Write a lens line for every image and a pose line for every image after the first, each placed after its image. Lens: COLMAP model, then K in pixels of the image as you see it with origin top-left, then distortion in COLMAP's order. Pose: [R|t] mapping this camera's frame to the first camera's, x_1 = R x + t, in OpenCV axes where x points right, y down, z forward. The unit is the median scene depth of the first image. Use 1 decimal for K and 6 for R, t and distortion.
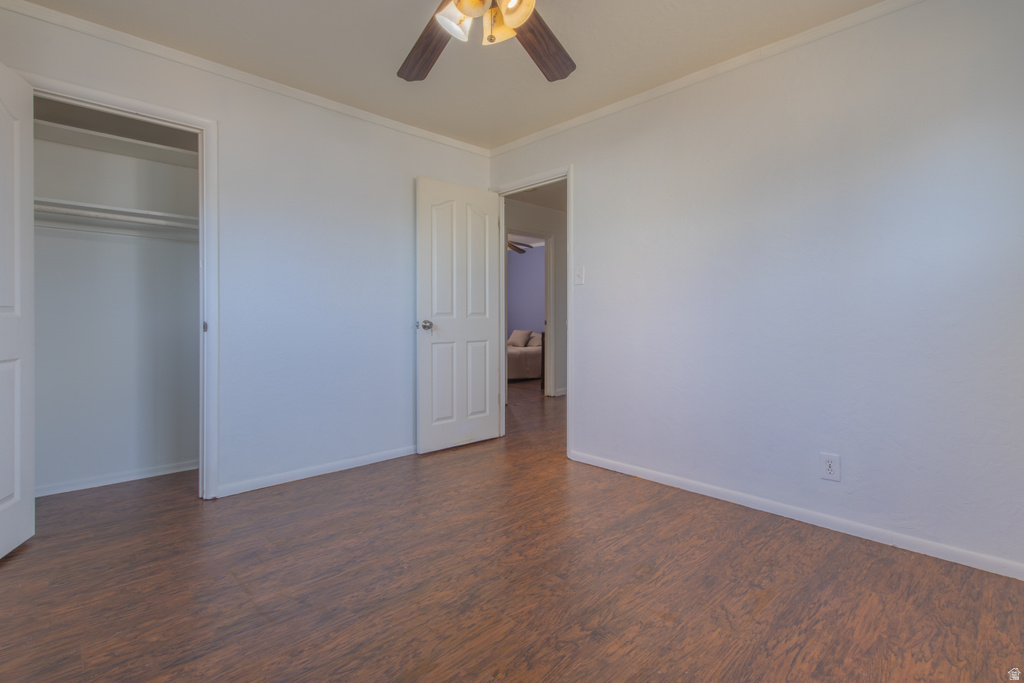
lens RADIAL K [[482.9, 0, 507.6], [0, 482.9, 322.4], [0, 0, 1]] dist [0.001370, 0.000594]
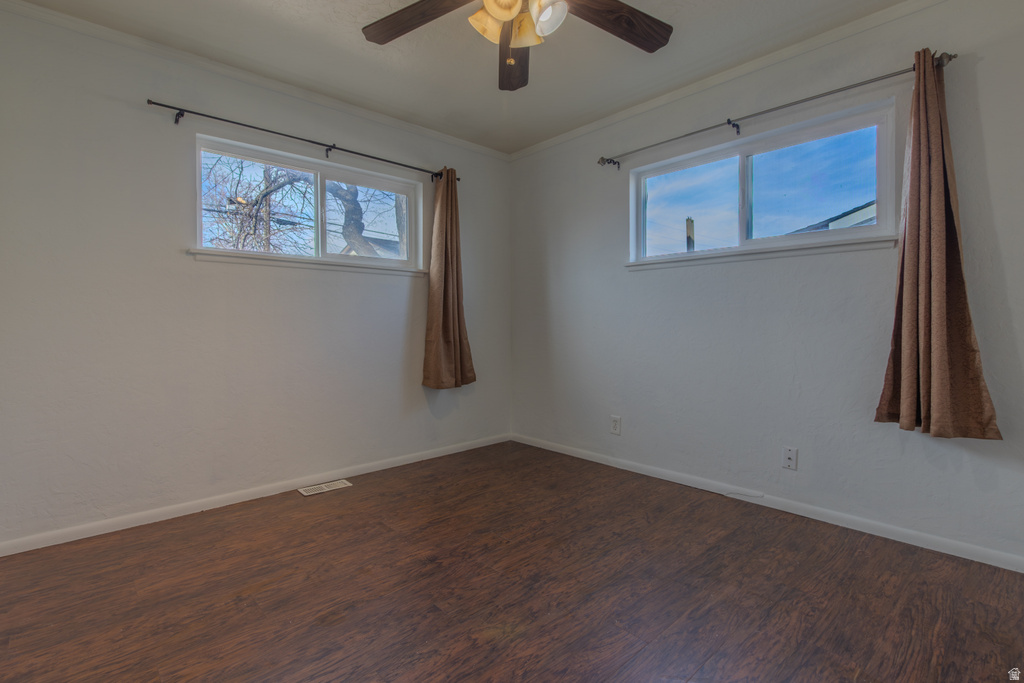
lens RADIAL K [[482.9, 0, 507.6], [0, 482.9, 322.4], [0, 0, 1]] dist [0.001370, 0.000594]
pose [[-0.999761, 0.003348, 0.021626, -0.049546], [0.003474, 0.999977, 0.005786, -0.014276], [-0.021606, 0.005859, -0.999749, 2.118030]]
